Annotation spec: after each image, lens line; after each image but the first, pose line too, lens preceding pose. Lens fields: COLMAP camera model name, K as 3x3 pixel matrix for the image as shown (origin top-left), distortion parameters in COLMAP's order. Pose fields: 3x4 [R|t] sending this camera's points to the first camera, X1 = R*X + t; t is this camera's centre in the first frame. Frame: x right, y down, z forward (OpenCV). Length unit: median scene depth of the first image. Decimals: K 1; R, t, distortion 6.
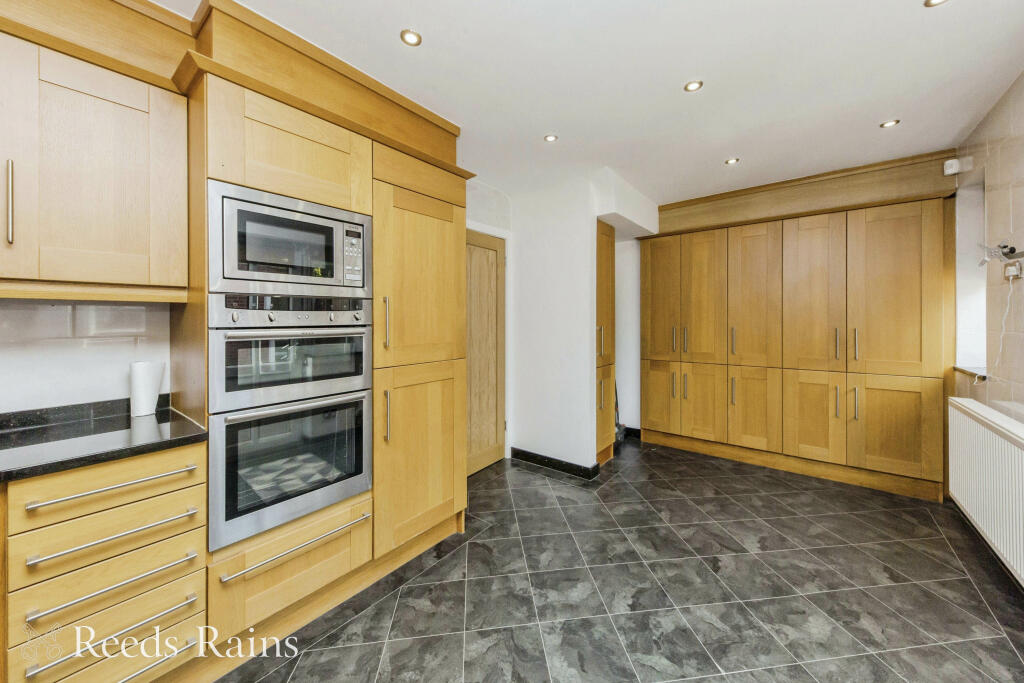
lens RADIAL K [[364.6, 0, 526.7], [0, 364.6, 320.3], [0, 0, 1]] dist [0.004684, 0.000031]
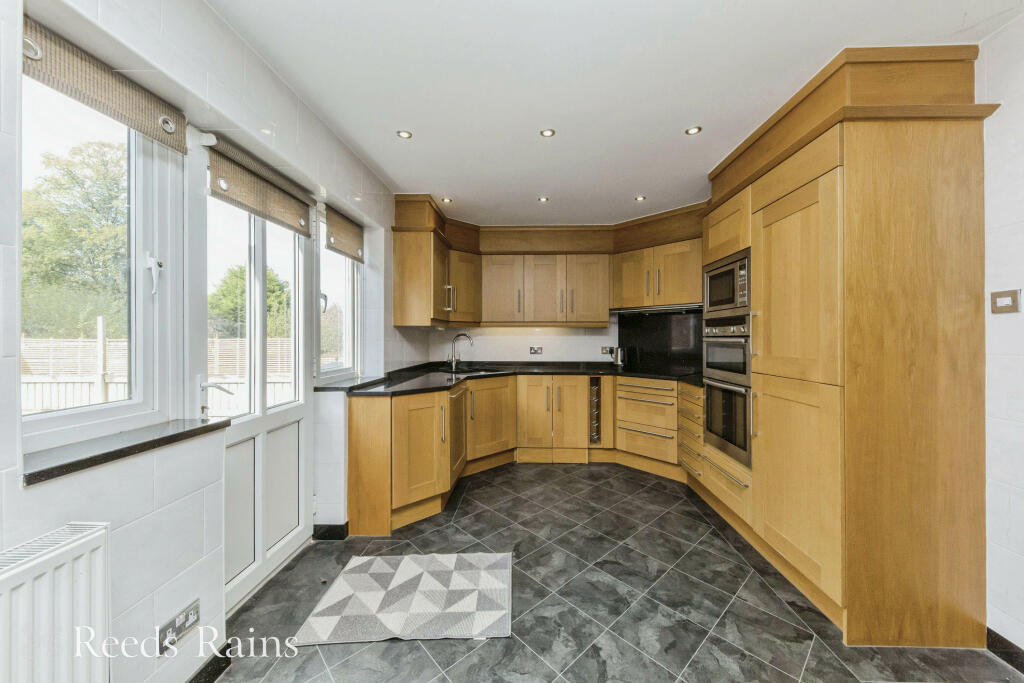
lens RADIAL K [[364.6, 0, 516.7], [0, 364.6, 334.9], [0, 0, 1]] dist [0.004684, 0.000031]
pose [[-0.820642, 0.004865, -0.571423, 1.022271], [0.001890, 0.999981, 0.005799, -0.000363], [0.571440, 0.003678, -0.820636, 1.723355]]
